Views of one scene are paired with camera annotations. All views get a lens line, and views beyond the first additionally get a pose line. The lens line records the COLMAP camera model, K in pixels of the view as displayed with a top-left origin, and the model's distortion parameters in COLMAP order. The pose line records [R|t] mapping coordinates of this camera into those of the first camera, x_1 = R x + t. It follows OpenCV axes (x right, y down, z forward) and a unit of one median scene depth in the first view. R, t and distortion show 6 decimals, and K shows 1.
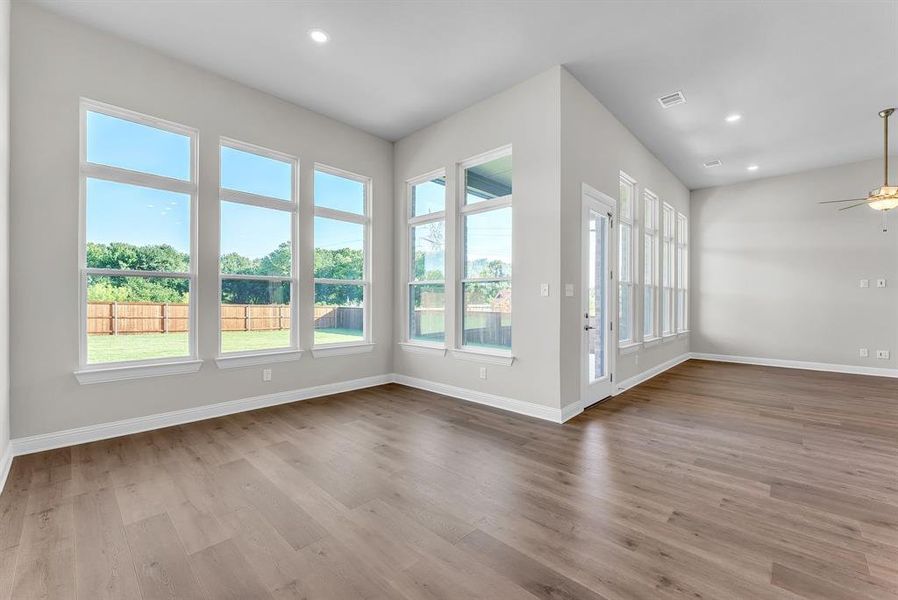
lens RADIAL K [[370.7, 0, 448.2], [0, 370.7, 302.4], [0, 0, 1]] dist [-0.004253, -0.000744]
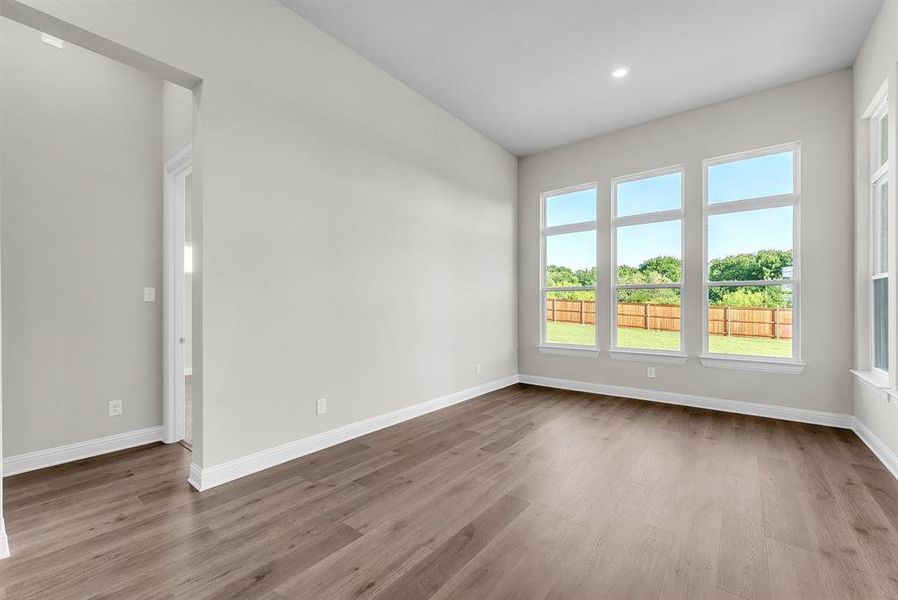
lens RADIAL K [[370.7, 0, 457.3], [0, 370.7, 305.3], [0, 0, 1]] dist [-0.004253, -0.000744]
pose [[0.106197, -0.002448, -0.994342, 0.125114], [-0.002782, 0.999992, -0.002759, -0.000388], [0.994341, 0.003059, 0.106190, 0.067093]]
